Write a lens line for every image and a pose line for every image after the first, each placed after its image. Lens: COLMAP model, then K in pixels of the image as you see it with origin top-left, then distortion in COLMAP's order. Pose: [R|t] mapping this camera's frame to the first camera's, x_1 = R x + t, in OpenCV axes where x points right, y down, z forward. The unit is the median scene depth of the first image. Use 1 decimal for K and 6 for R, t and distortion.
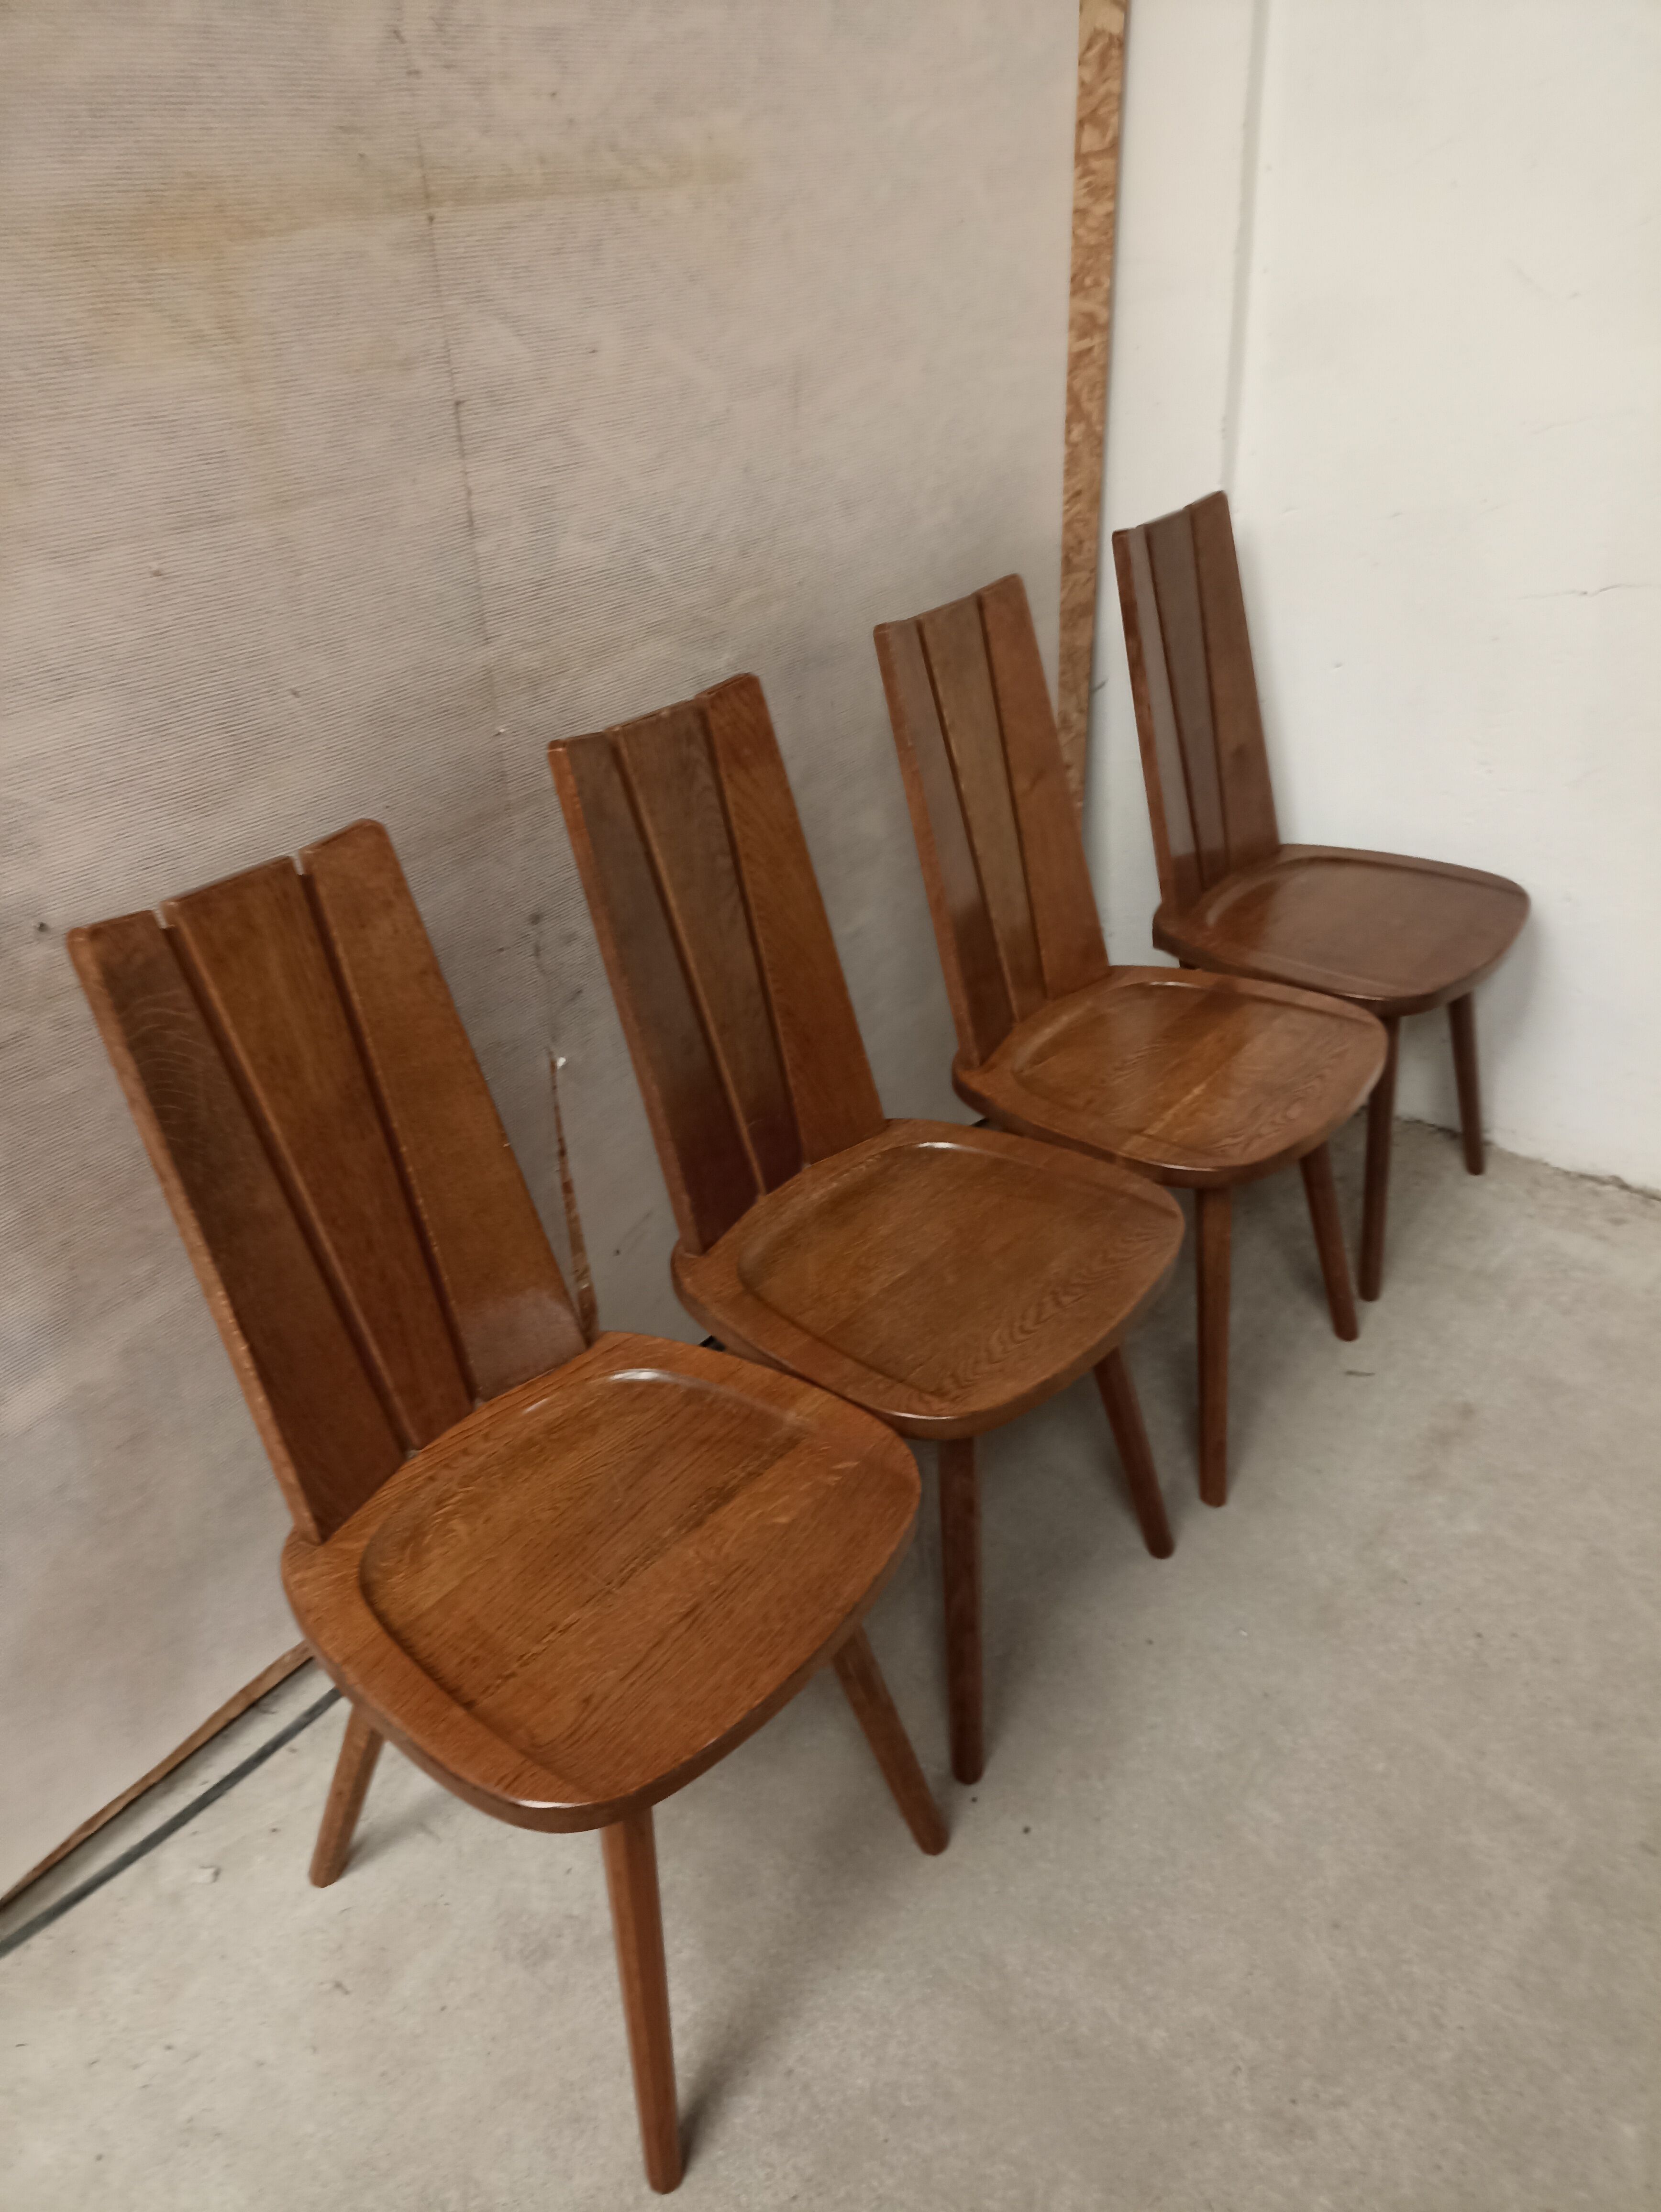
lens RADIAL K [[1615.0, 0, 830.5], [0, 1615.0, 1106.0], [0, 0, 1]] dist [0.033476, -0.019916]
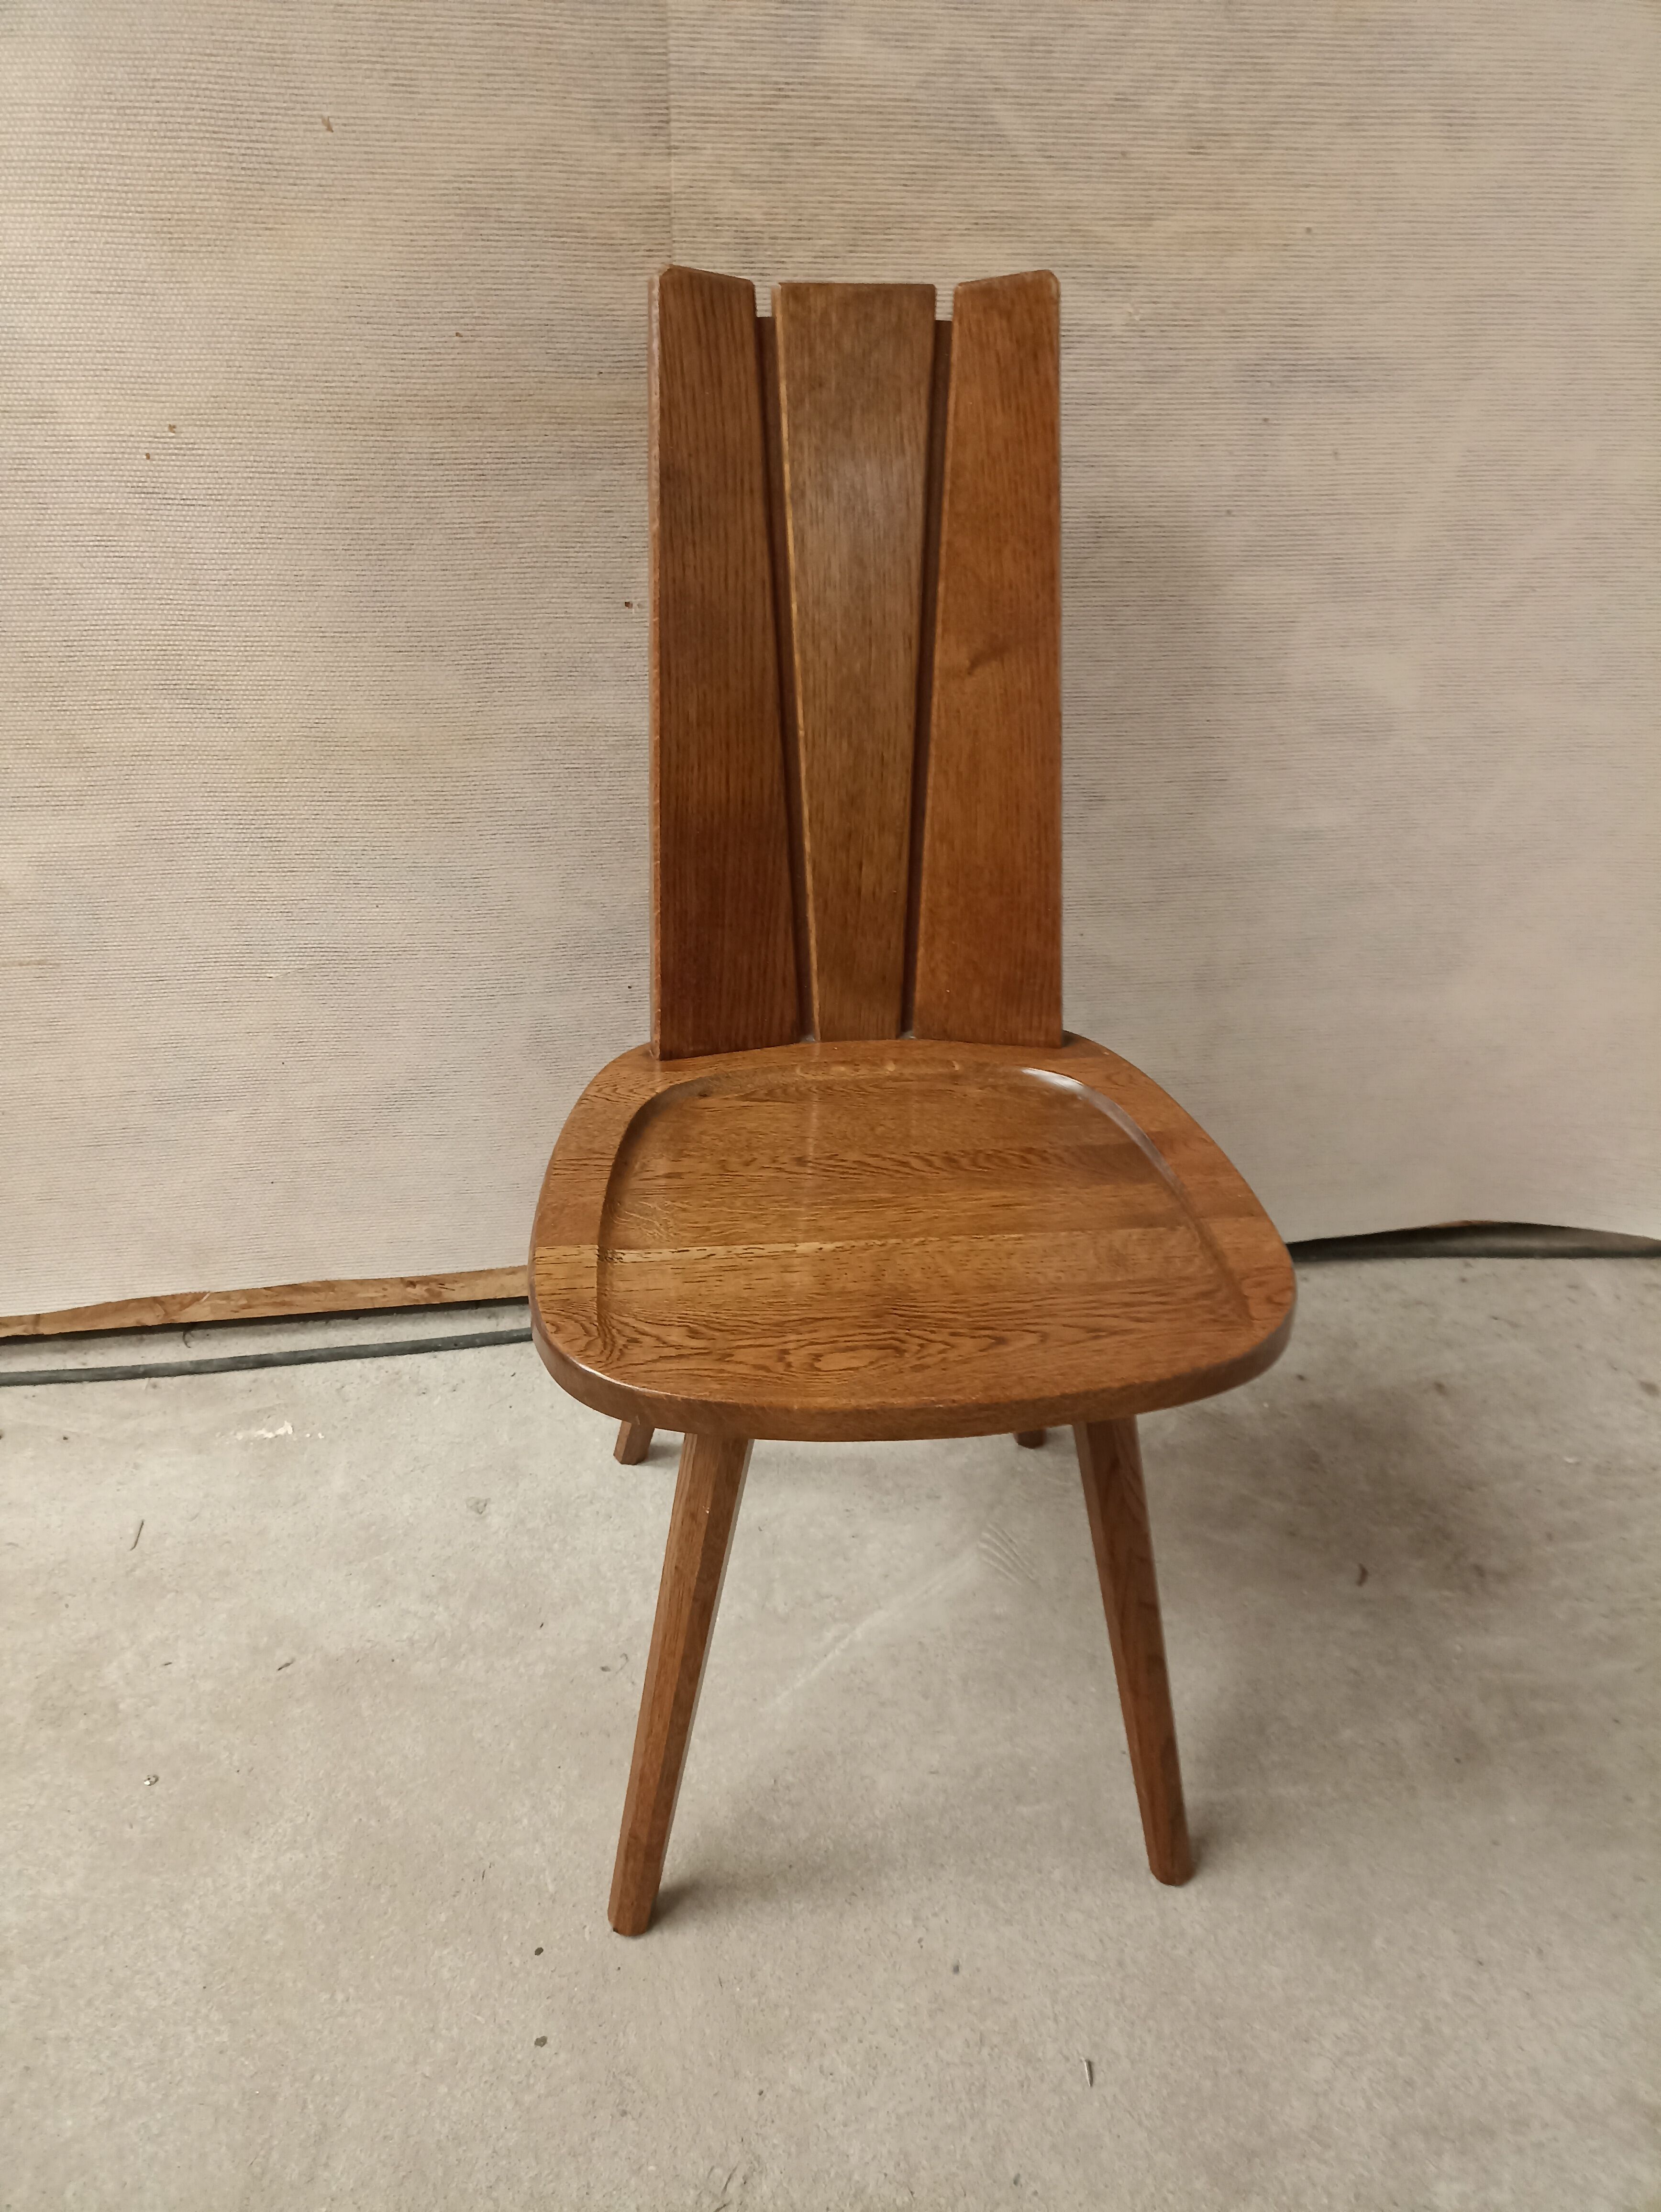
lens RADIAL K [[1615.0, 0, 830.5], [0, 1615.0, 1106.0], [0, 0, 1]] dist [0.033476, -0.019916]
pose [[0.711721, 0.410526, -0.570019, 0.404156], [-0.402213, 0.903431, 0.148447, -0.034656], [0.575914, 0.123616, 0.808110, 0.471922]]
